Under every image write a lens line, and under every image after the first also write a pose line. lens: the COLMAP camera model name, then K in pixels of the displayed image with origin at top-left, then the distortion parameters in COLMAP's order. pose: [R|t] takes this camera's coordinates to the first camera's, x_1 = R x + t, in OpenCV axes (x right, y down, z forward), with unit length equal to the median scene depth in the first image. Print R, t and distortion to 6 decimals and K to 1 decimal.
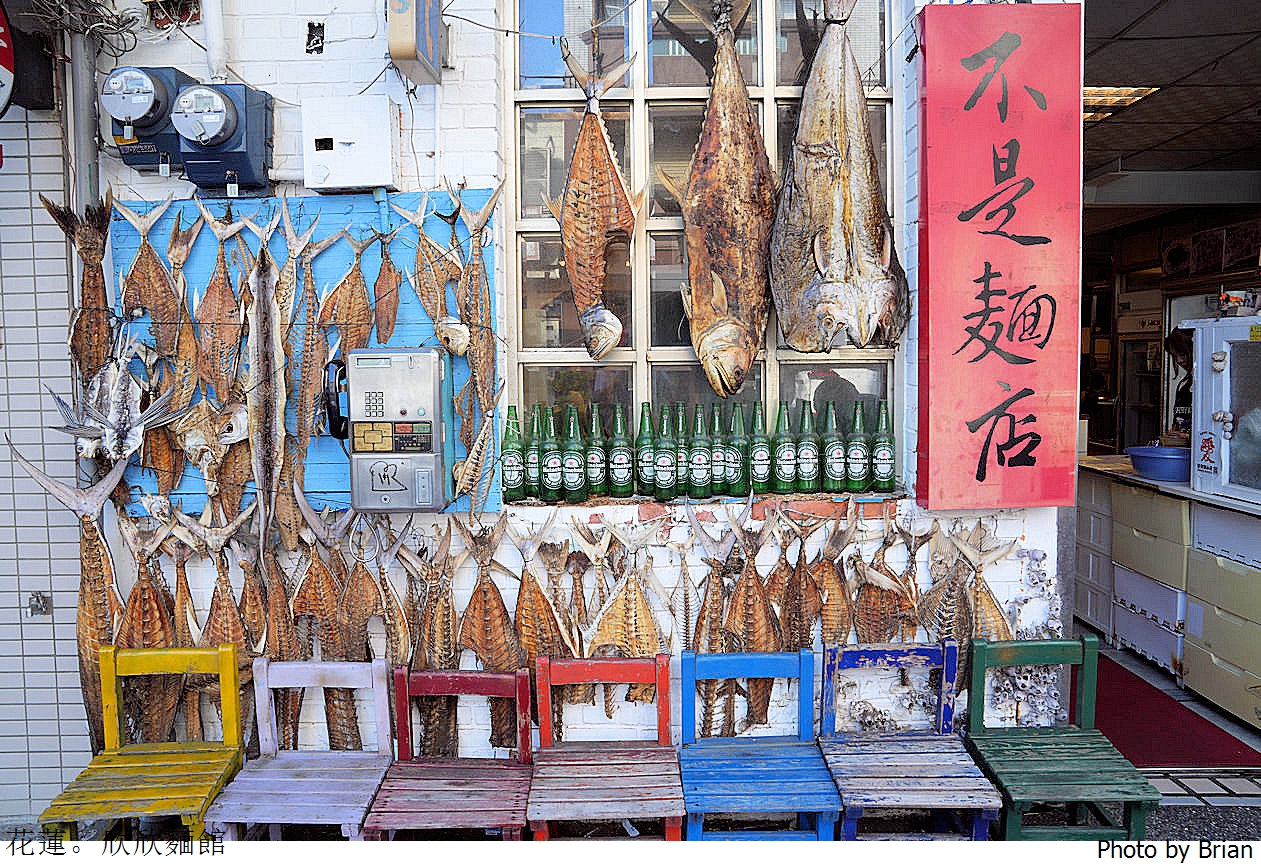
lens RADIAL K [[875.5, 0, 628.6], [0, 875.5, 415.9], [0, 0, 1]] dist [-0.126789, 0.094195]
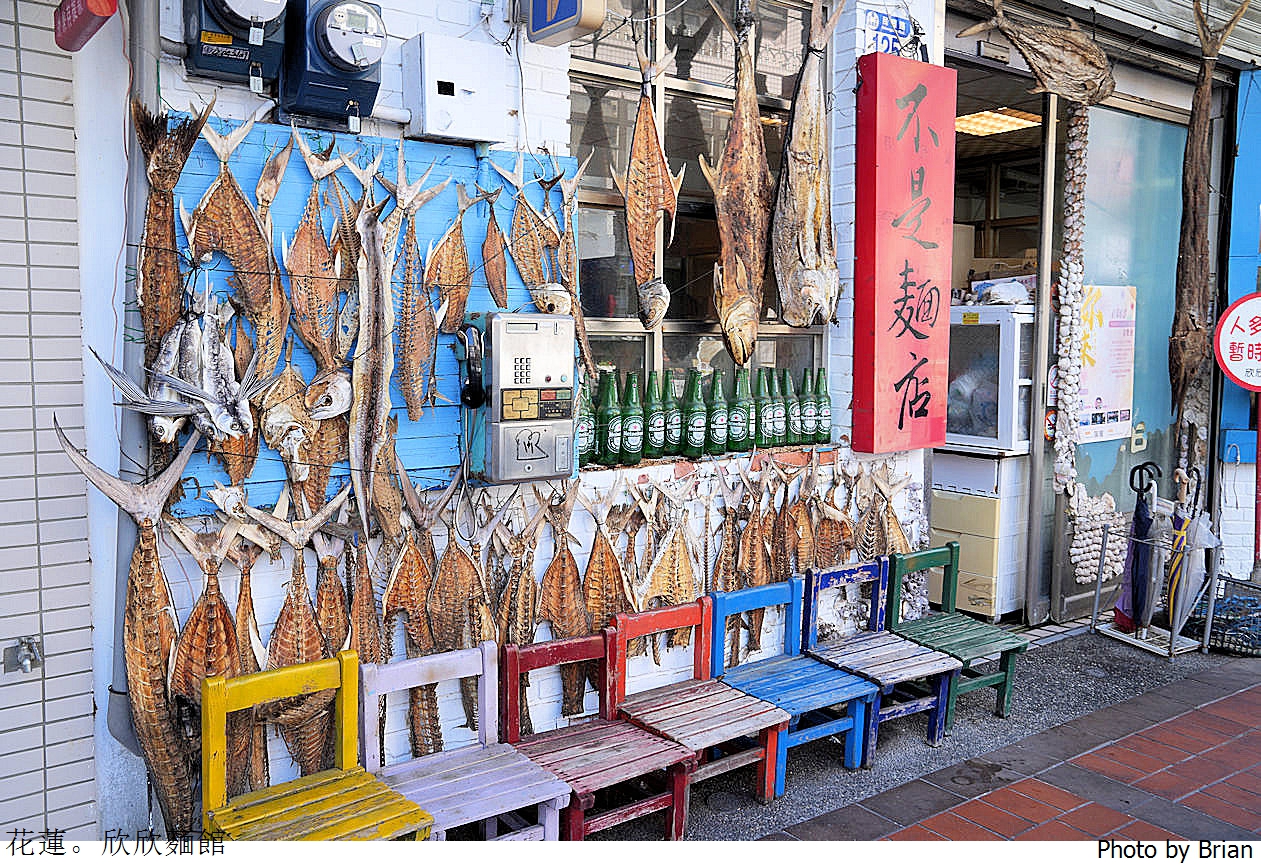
lens RADIAL K [[1046.9, 0, 631.0], [0, 1046.9, 412.9], [0, 0, 1]] dist [-0.050700, 0.012875]
pose [[0.800610, -0.027422, 0.598558, -0.838150], [0.021621, 0.999624, 0.016877, 0.015538], [-0.598796, -0.000571, 0.800901, -0.014076]]
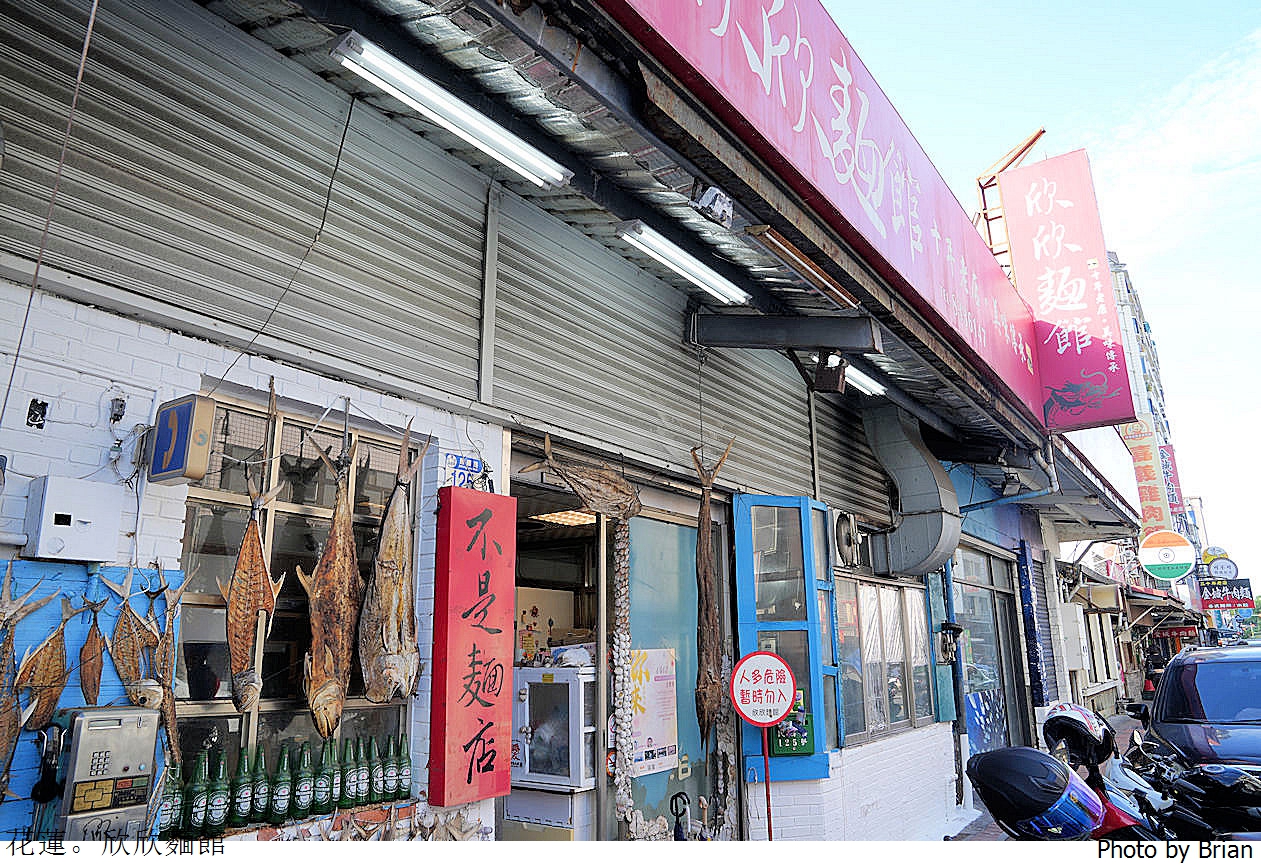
lens RADIAL K [[875.5, 0, 628.6], [0, 875.5, 415.9], [0, 0, 1]] dist [-0.126789, 0.094195]
pose [[0.569146, 0.225435, 0.790729, -0.801819], [0.055161, 0.949045, -0.310275, -0.060837], [-0.820384, 0.220209, 0.527710, -0.212991]]
